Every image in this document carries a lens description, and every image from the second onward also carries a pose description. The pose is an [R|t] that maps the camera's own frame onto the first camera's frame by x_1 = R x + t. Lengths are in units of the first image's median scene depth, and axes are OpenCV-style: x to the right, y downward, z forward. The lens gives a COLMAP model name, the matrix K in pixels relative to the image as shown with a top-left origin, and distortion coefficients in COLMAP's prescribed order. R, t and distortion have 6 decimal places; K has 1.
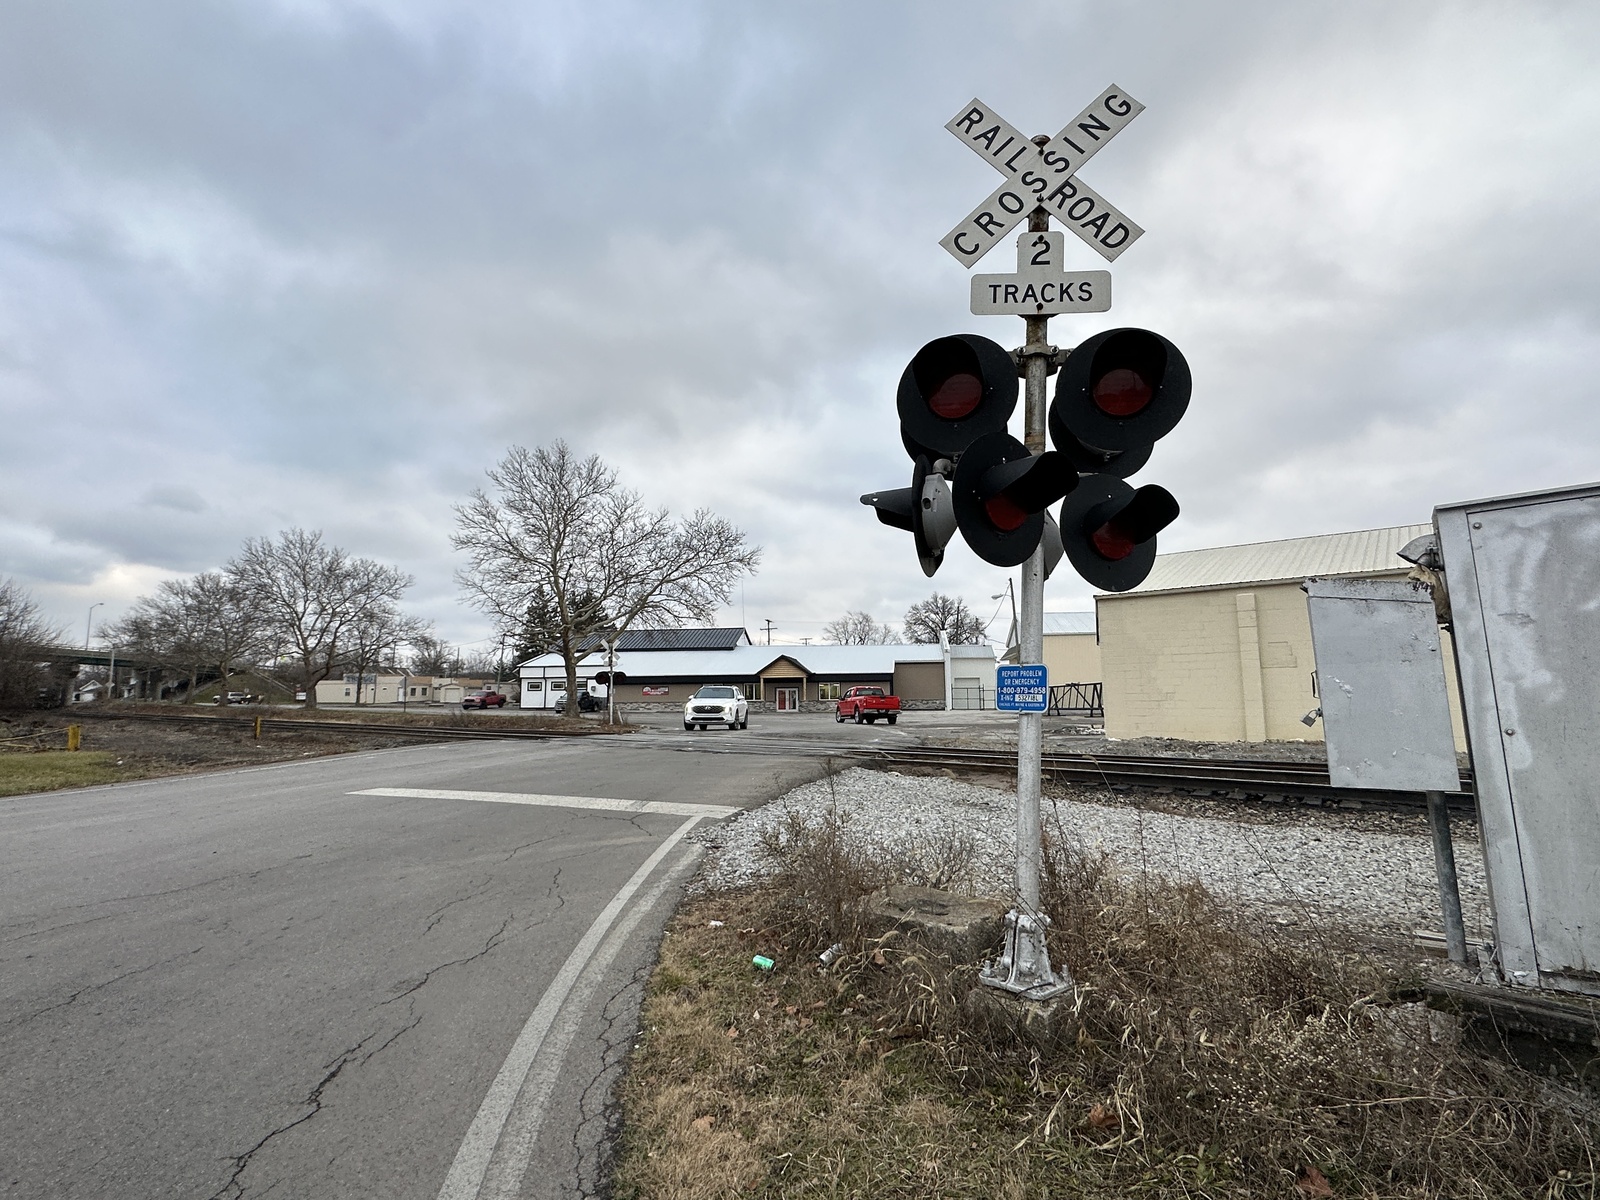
lens RADIAL K [[803.8, 0, 795.0], [0, 803.8, 601.5], [0, 0, 1]] dist [-0.000787, 0.000259]
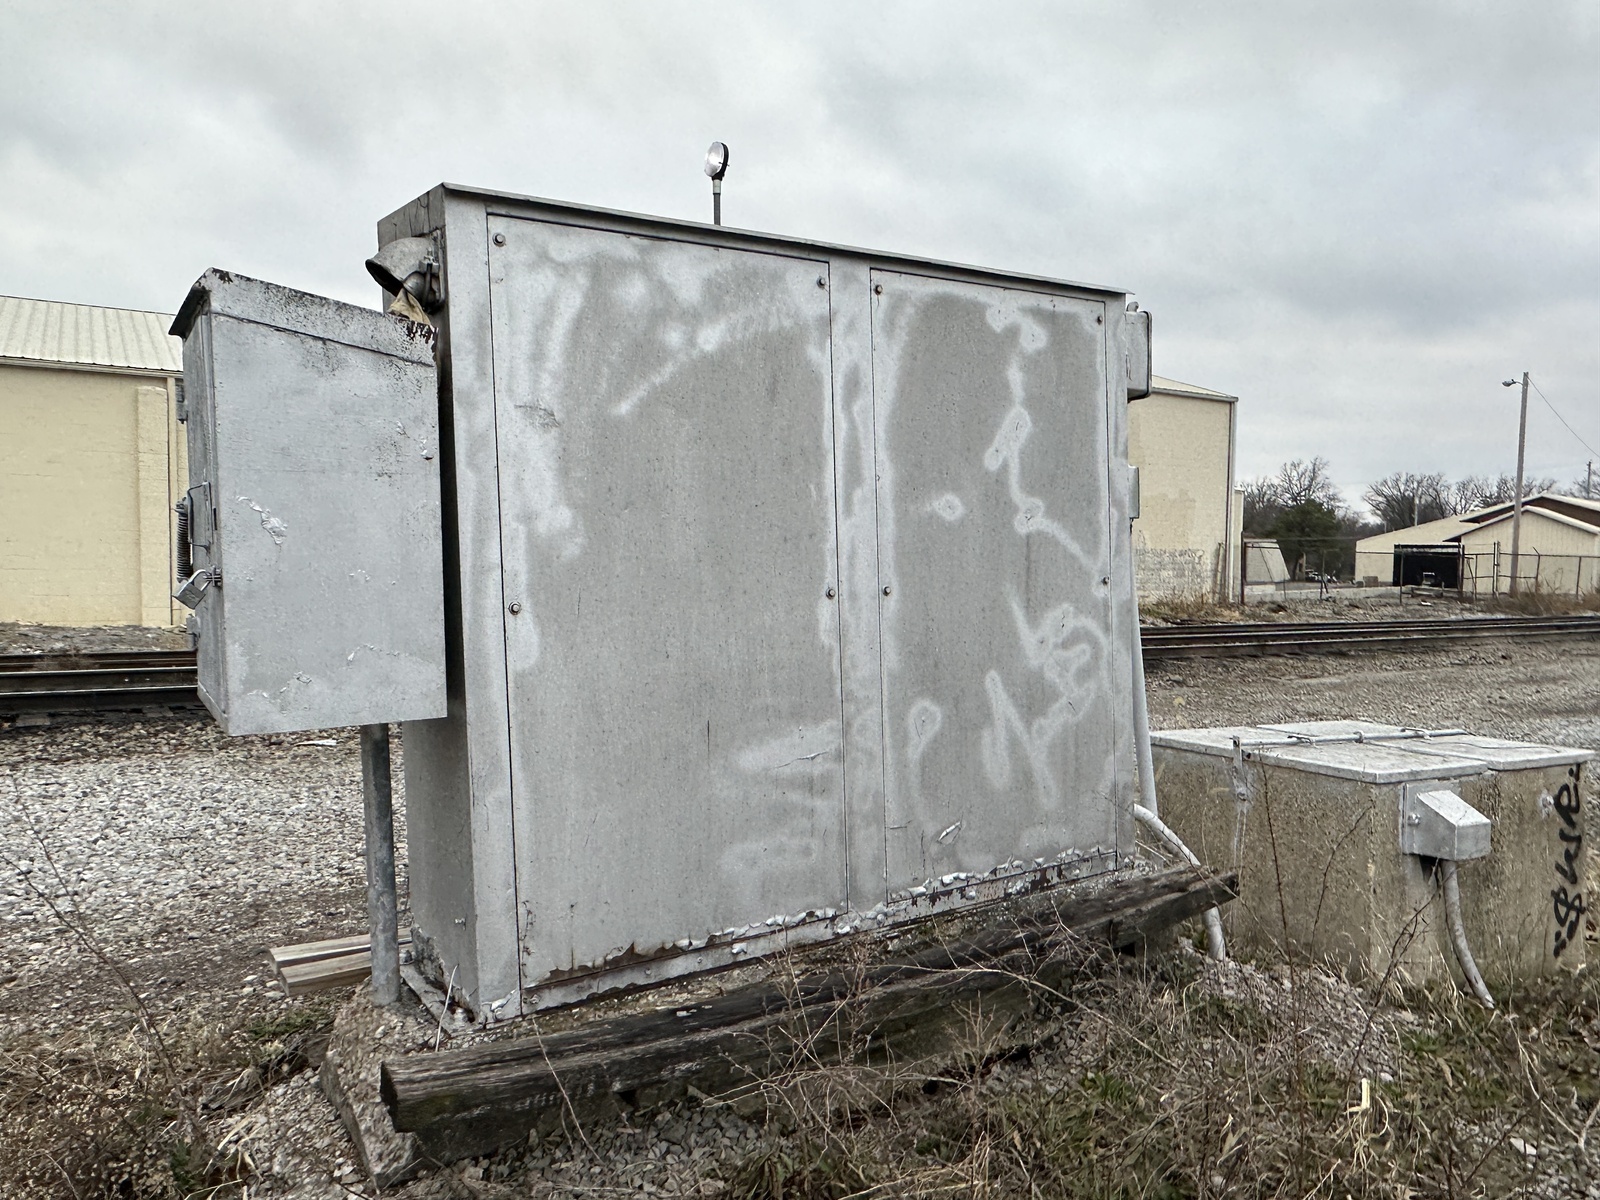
lens RADIAL K [[1147.6, 0, 839.8], [0, 1147.6, 625.9], [0, 0, 1]] dist [-0.001708, -0.000977]
pose [[0.318377, -0.045514, 0.946871, 0.046272], [-0.126416, 0.987887, 0.089992, 0.018607], [-0.939497, -0.148351, 0.308766, 0.138276]]
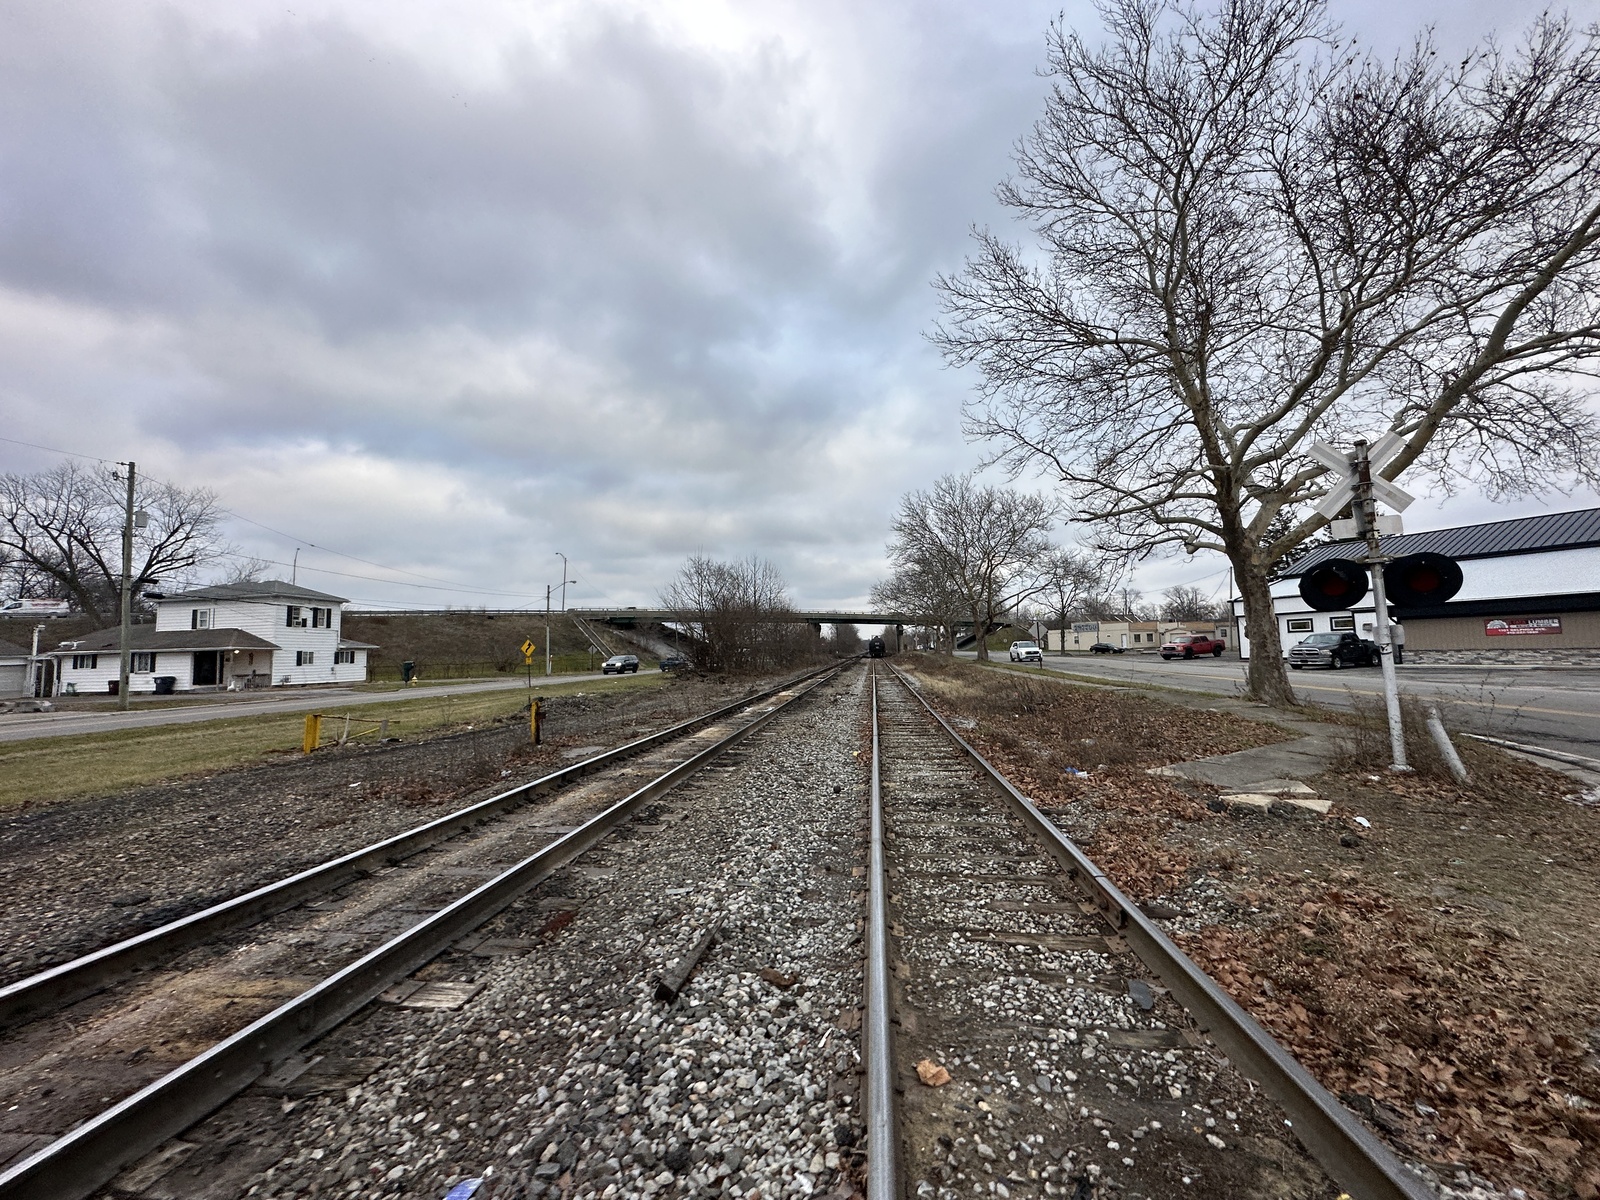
lens RADIAL K [[640.0, 0, 800.0], [0, 640.0, 600.0], [0, 0, 1]] dist [-0.000156, -0.000171]
pose [[0.551113, -0.076203, -0.830944, -0.602481], [0.120884, 0.992607, -0.010854, 0.298250], [0.825628, -0.094466, 0.556250, 2.740113]]
